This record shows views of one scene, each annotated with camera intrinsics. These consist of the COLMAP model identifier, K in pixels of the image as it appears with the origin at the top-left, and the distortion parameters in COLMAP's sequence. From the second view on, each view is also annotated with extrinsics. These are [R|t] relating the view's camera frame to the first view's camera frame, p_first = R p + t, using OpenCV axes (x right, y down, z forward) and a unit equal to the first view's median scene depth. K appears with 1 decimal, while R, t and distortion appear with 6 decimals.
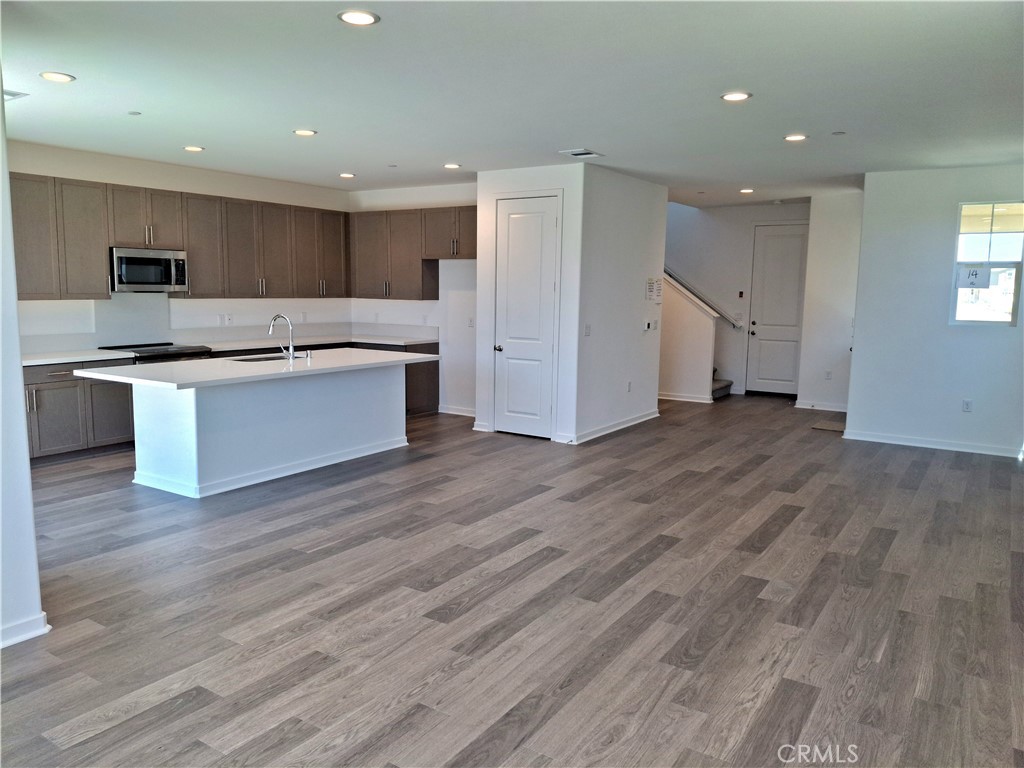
lens RADIAL K [[755.3, 0, 507.3], [0, 755.3, 388.6], [0, 0, 1]] dist [0.113612, -0.222306]
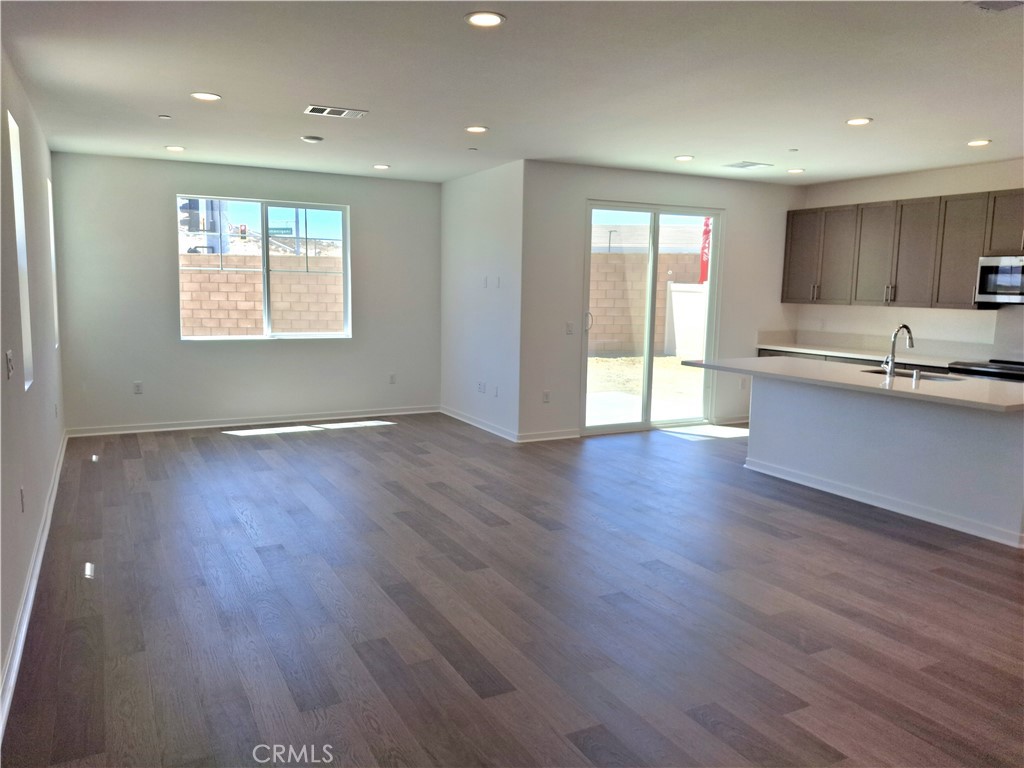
lens RADIAL K [[755.3, 0, 507.3], [0, 755.3, 388.6], [0, 0, 1]] dist [0.113612, -0.222306]
pose [[-0.488072, 0.097629, -0.867326, 0.596278], [-0.134266, 0.973498, 0.185136, -0.110201], [0.862414, 0.206812, -0.462029, 0.888193]]
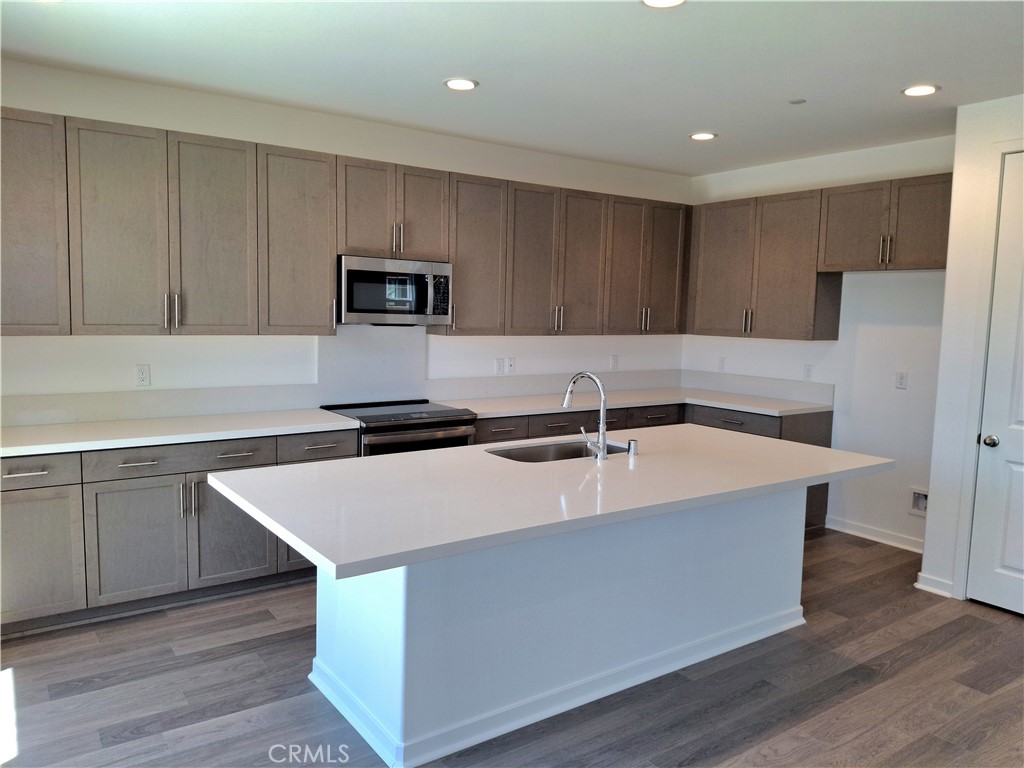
lens RADIAL K [[755.3, 0, 507.3], [0, 755.3, 388.6], [0, 0, 1]] dist [0.113612, -0.222306]
pose [[0.927801, 0.046623, -0.370152, -0.132446], [-0.059821, 0.997915, -0.024249, -0.060321], [0.368249, 0.044641, 0.928655, 0.425734]]
